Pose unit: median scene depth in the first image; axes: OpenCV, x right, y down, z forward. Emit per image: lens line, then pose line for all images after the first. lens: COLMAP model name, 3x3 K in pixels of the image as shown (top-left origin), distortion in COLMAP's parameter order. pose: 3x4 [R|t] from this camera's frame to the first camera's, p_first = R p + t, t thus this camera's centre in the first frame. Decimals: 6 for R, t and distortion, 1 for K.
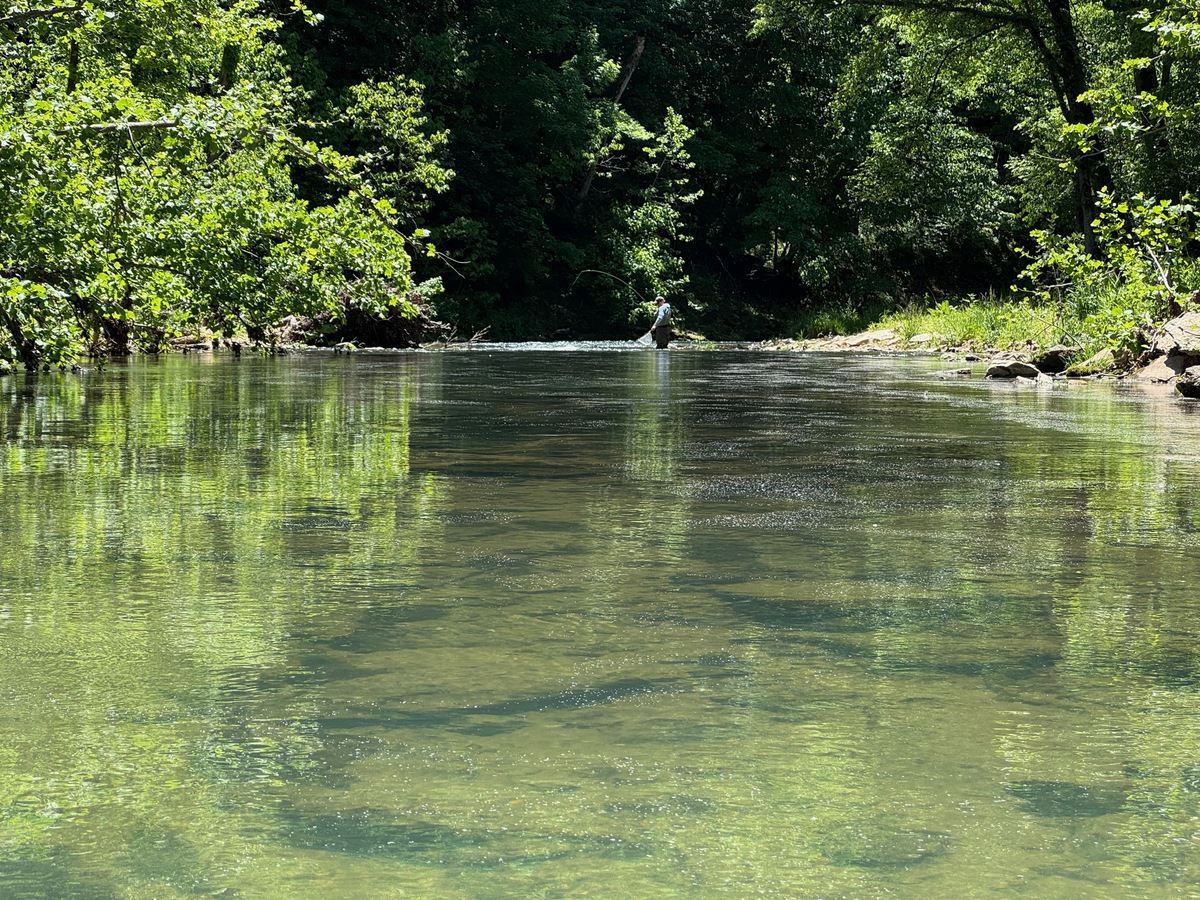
lens RADIAL K [[2719.6, 0, 600.6], [0, 2719.6, 449.7], [0, 0, 1]] dist [0.088588, 0.000000]
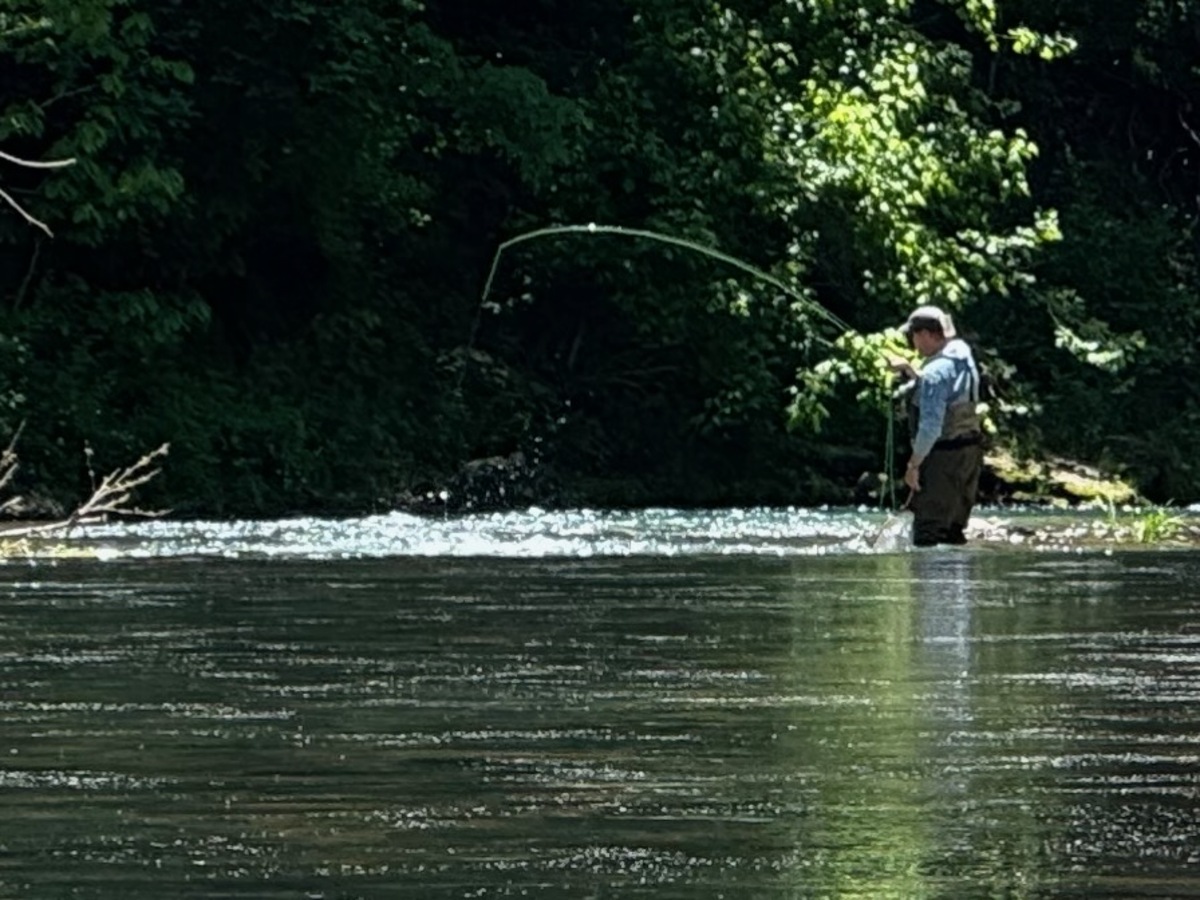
lens RADIAL K [[2687.9, 0, 599.9], [0, 2687.9, 448.8], [0, 0, 1]] dist [-0.065596, 0.000000]
pose [[0.999646, -0.010380, -0.024499, 0.000186], [0.008680, 0.997613, -0.068502, -0.029964], [0.025152, 0.068265, 0.997350, 0.781710]]
